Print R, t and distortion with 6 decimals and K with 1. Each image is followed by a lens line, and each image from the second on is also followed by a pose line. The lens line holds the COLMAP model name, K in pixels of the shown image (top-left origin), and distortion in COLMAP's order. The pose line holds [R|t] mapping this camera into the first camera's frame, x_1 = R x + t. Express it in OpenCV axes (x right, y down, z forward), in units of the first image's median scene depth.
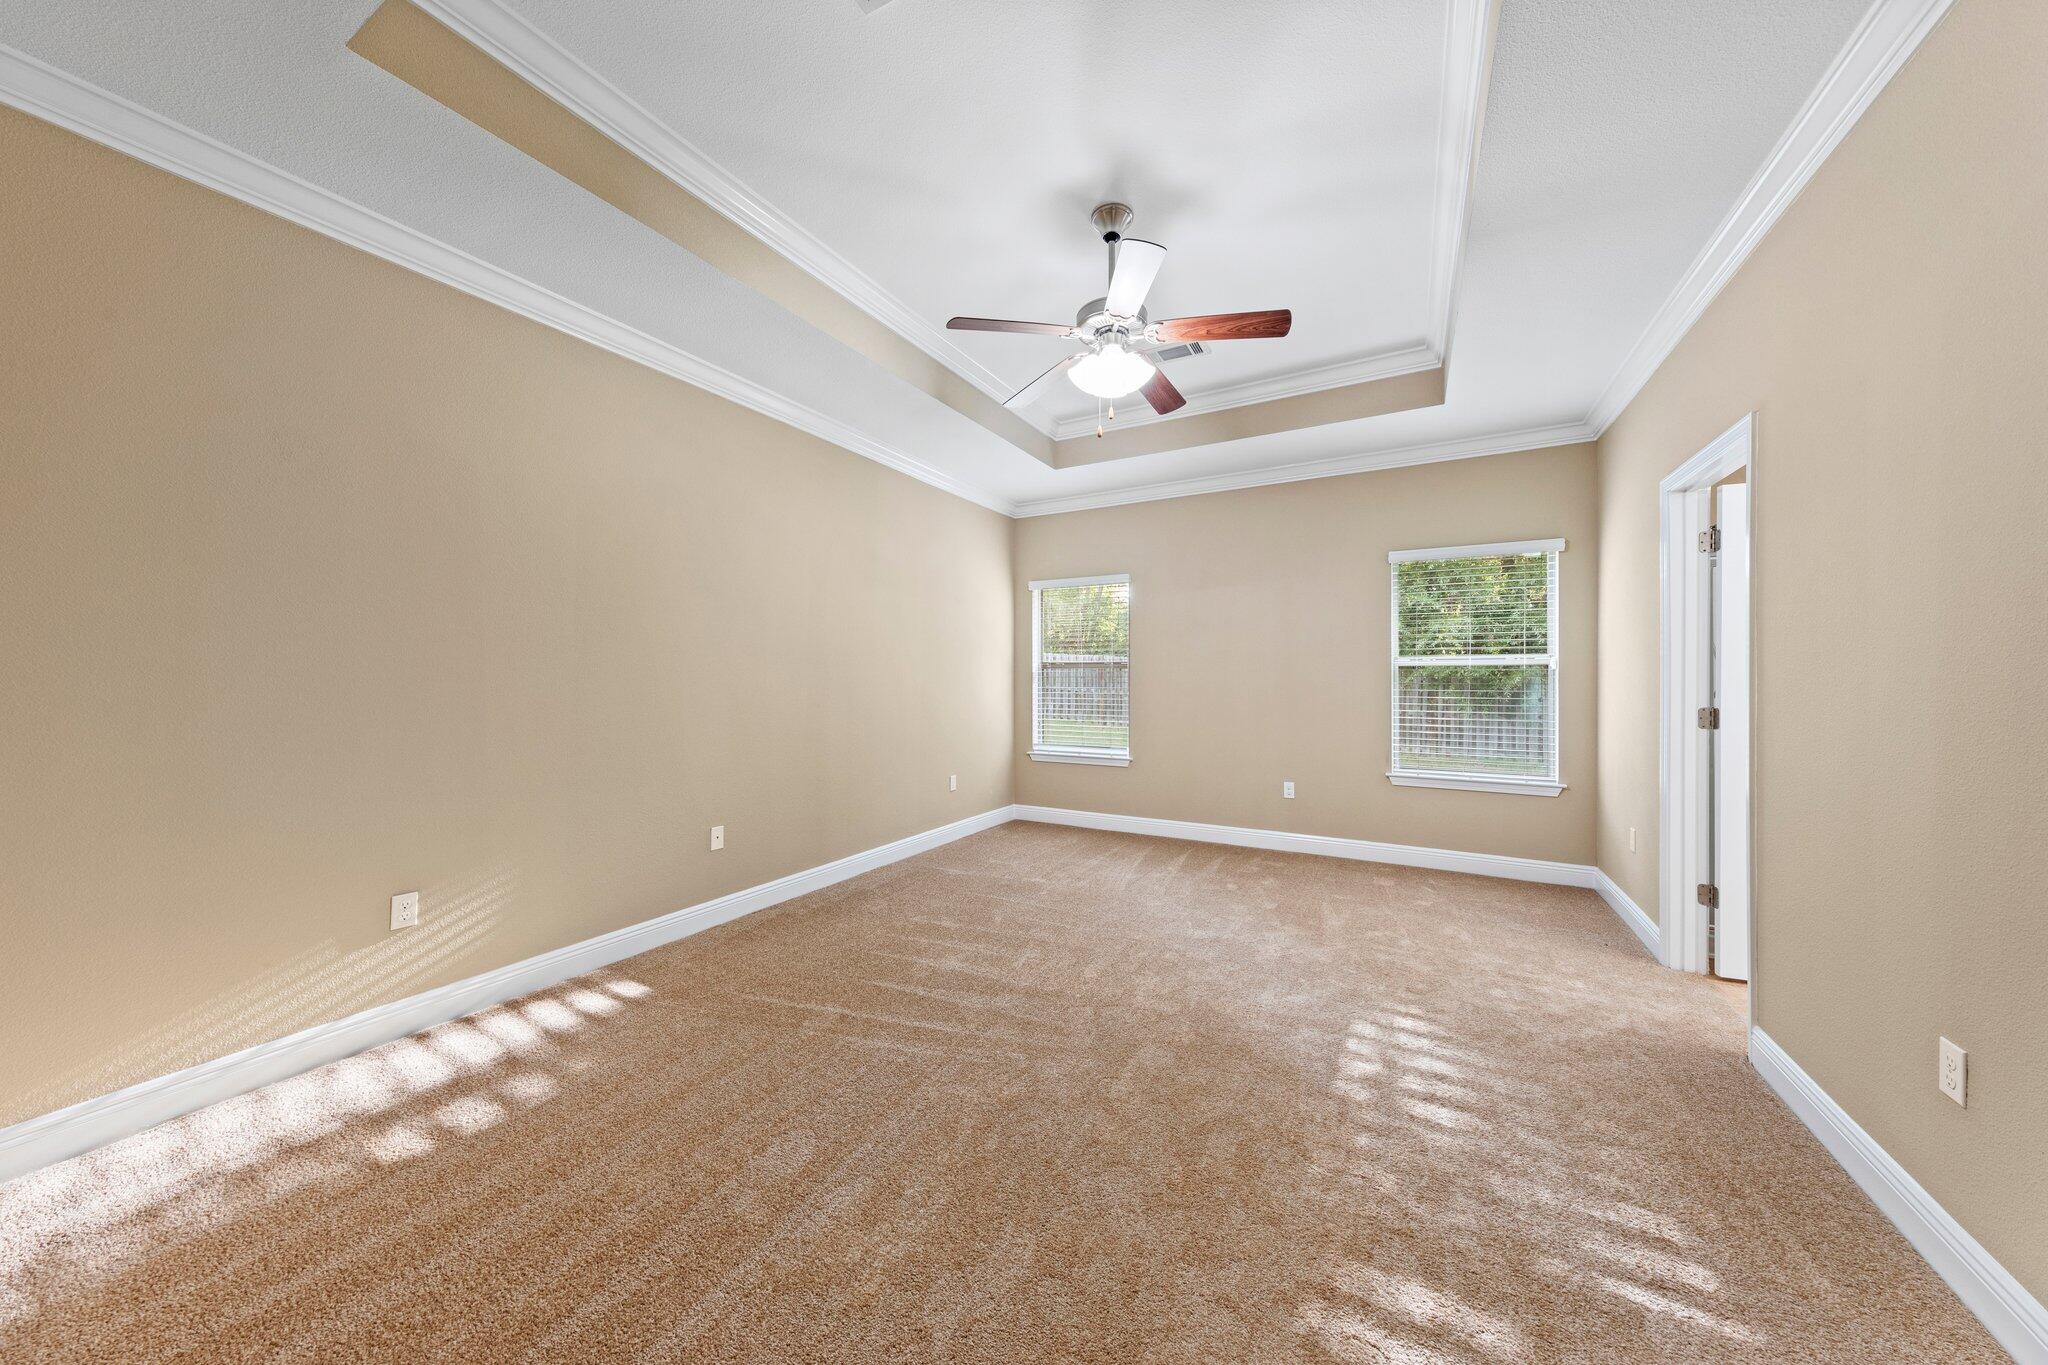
lens RADIAL K [[676.6, 0, 1041.0], [0, 676.6, 680.8], [0, 0, 1]] dist [0.002866, -0.000393]
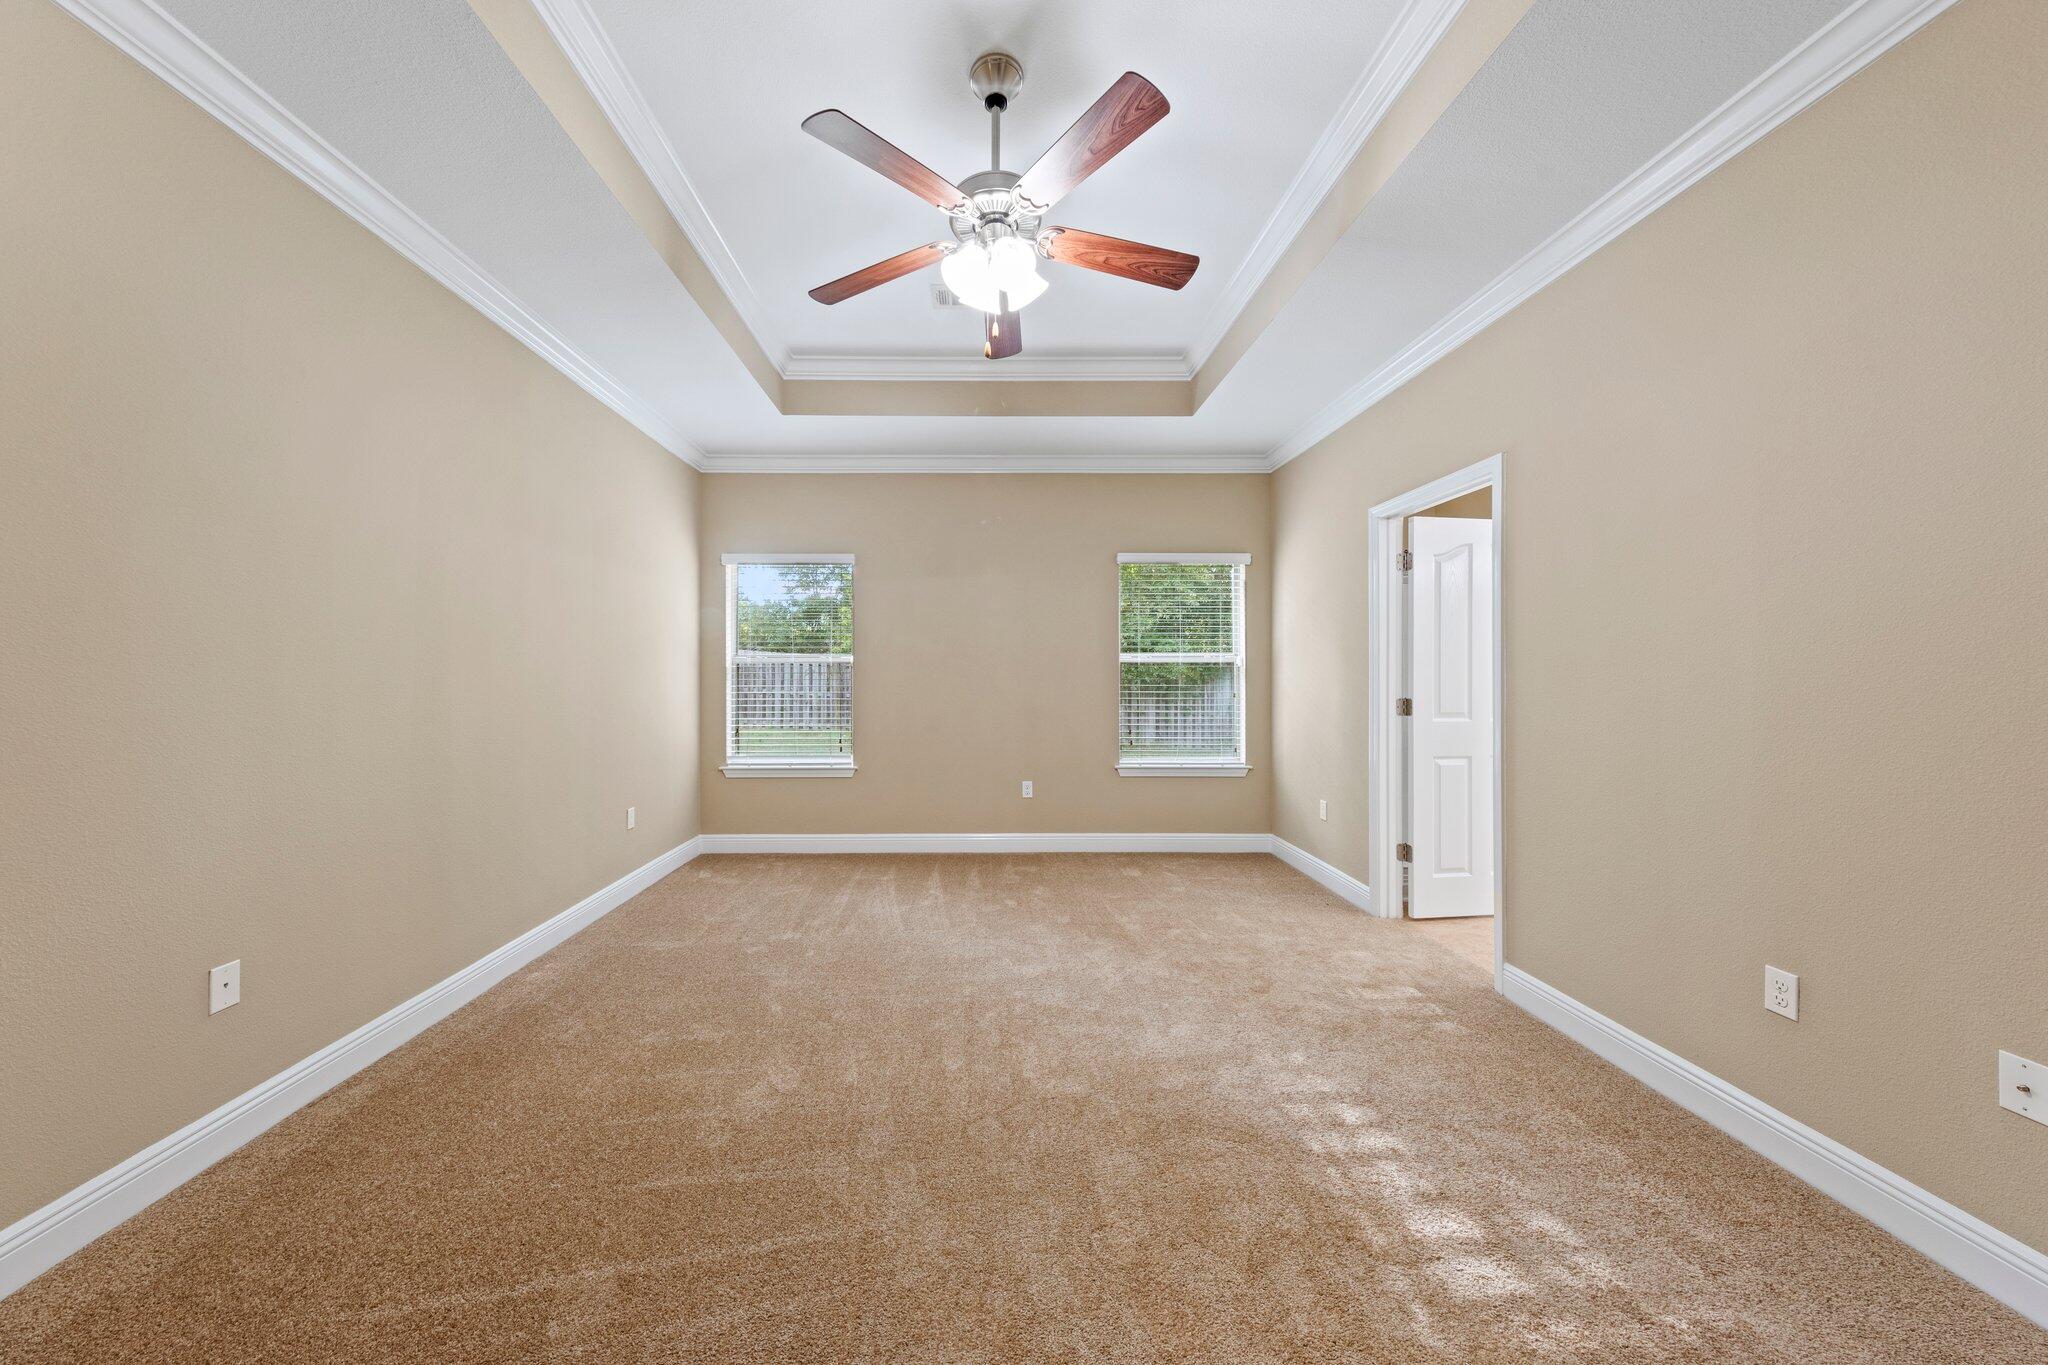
lens RADIAL K [[676.6, 0, 1006.6], [0, 676.6, 675.0], [0, 0, 1]] dist [0.002866, -0.000393]
pose [[0.874235, -0.002190, 0.485498, -0.185478], [0.003482, 0.999992, -0.001758, -0.001786], [-0.485491, 0.003228, 0.874236, 0.230137]]
